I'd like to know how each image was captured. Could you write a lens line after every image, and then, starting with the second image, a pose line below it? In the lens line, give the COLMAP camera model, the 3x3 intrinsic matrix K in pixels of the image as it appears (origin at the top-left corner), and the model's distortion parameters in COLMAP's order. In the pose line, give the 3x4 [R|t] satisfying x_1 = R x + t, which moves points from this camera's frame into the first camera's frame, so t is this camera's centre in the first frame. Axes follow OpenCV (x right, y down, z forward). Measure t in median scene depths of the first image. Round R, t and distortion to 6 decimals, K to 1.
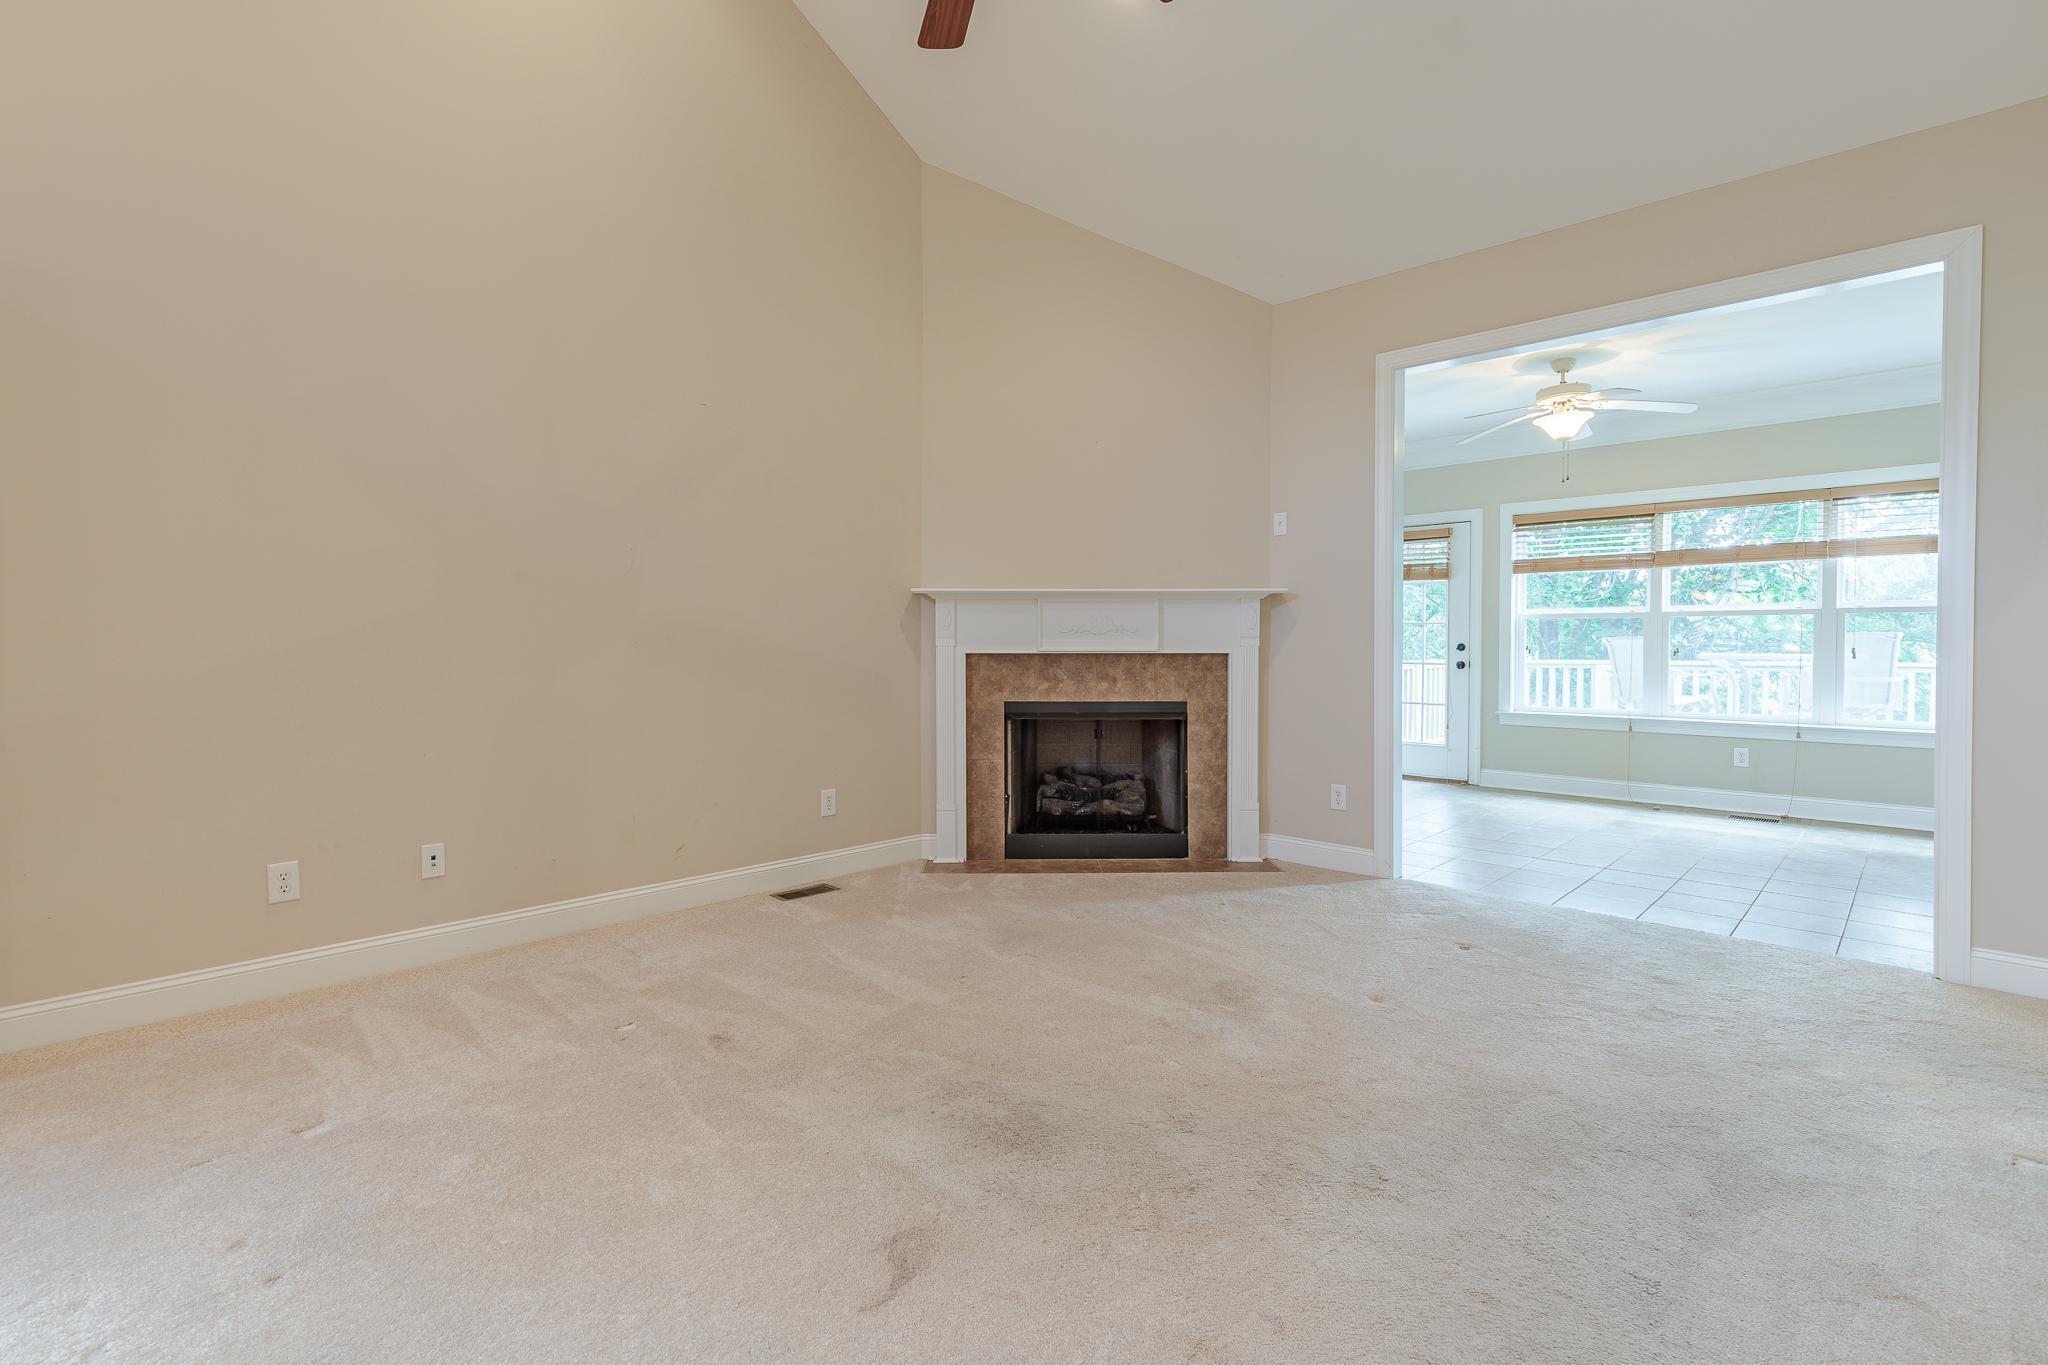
lens RADIAL K [[929.8, 0, 1039.9], [0, 929.8, 663.3], [0, 0, 1]] dist [0.008130, -0.000876]
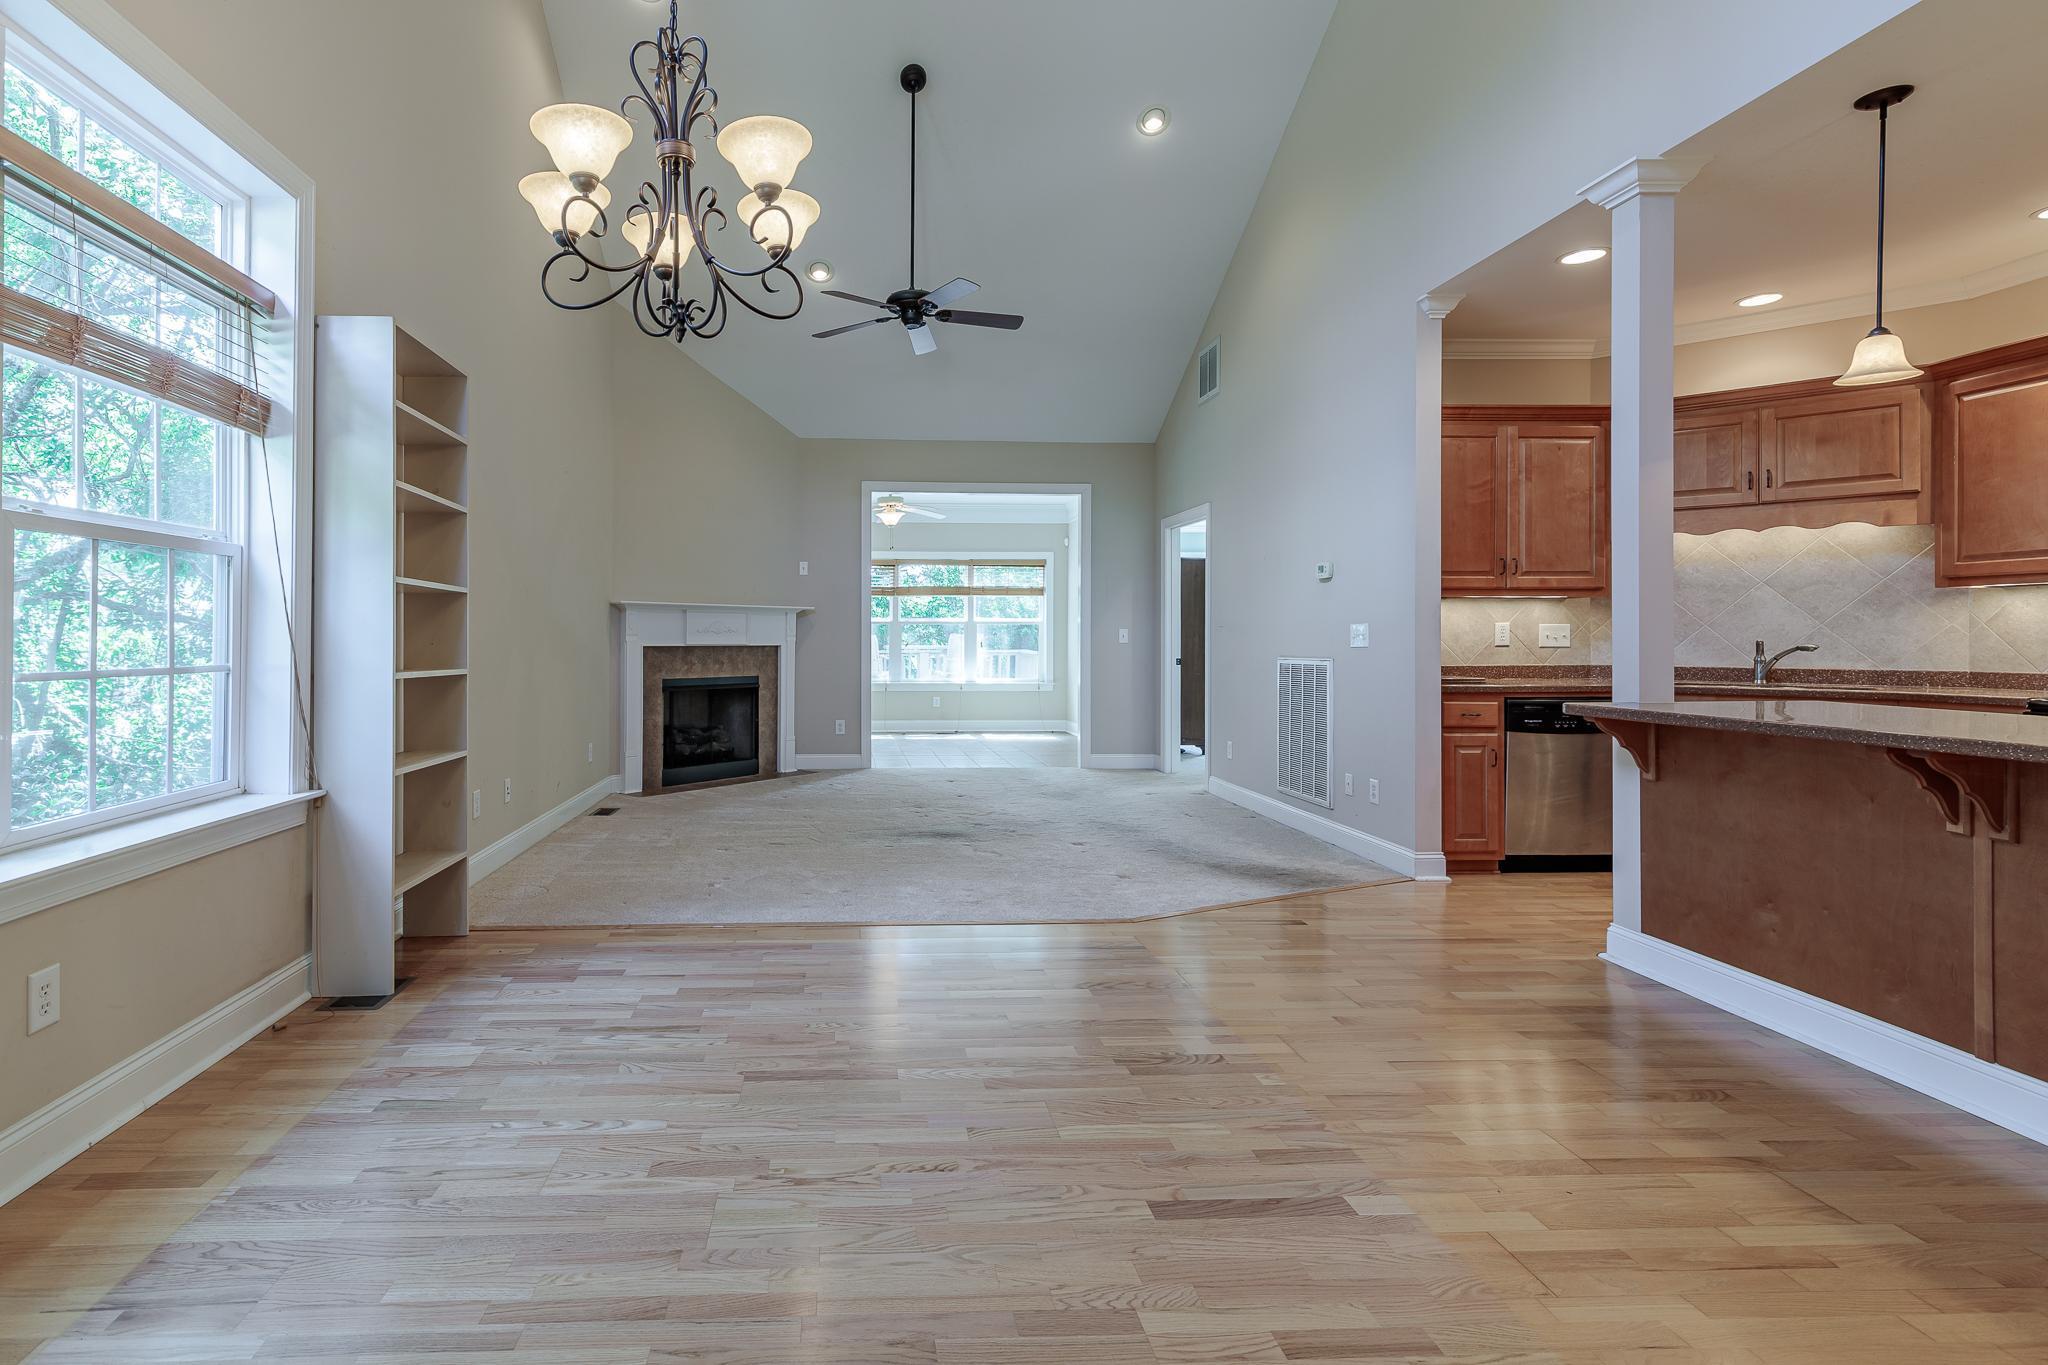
lens RADIAL K [[961.2, 0, 874.0], [0, 961.2, 637.8], [0, 0, 1]] dist [-0.005950, 0.000943]
pose [[0.697374, 0.001864, 0.716705, -0.886372], [0.014485, 0.999756, -0.016695, 0.006136], [-0.716561, 0.022024, 0.697177, -0.294817]]
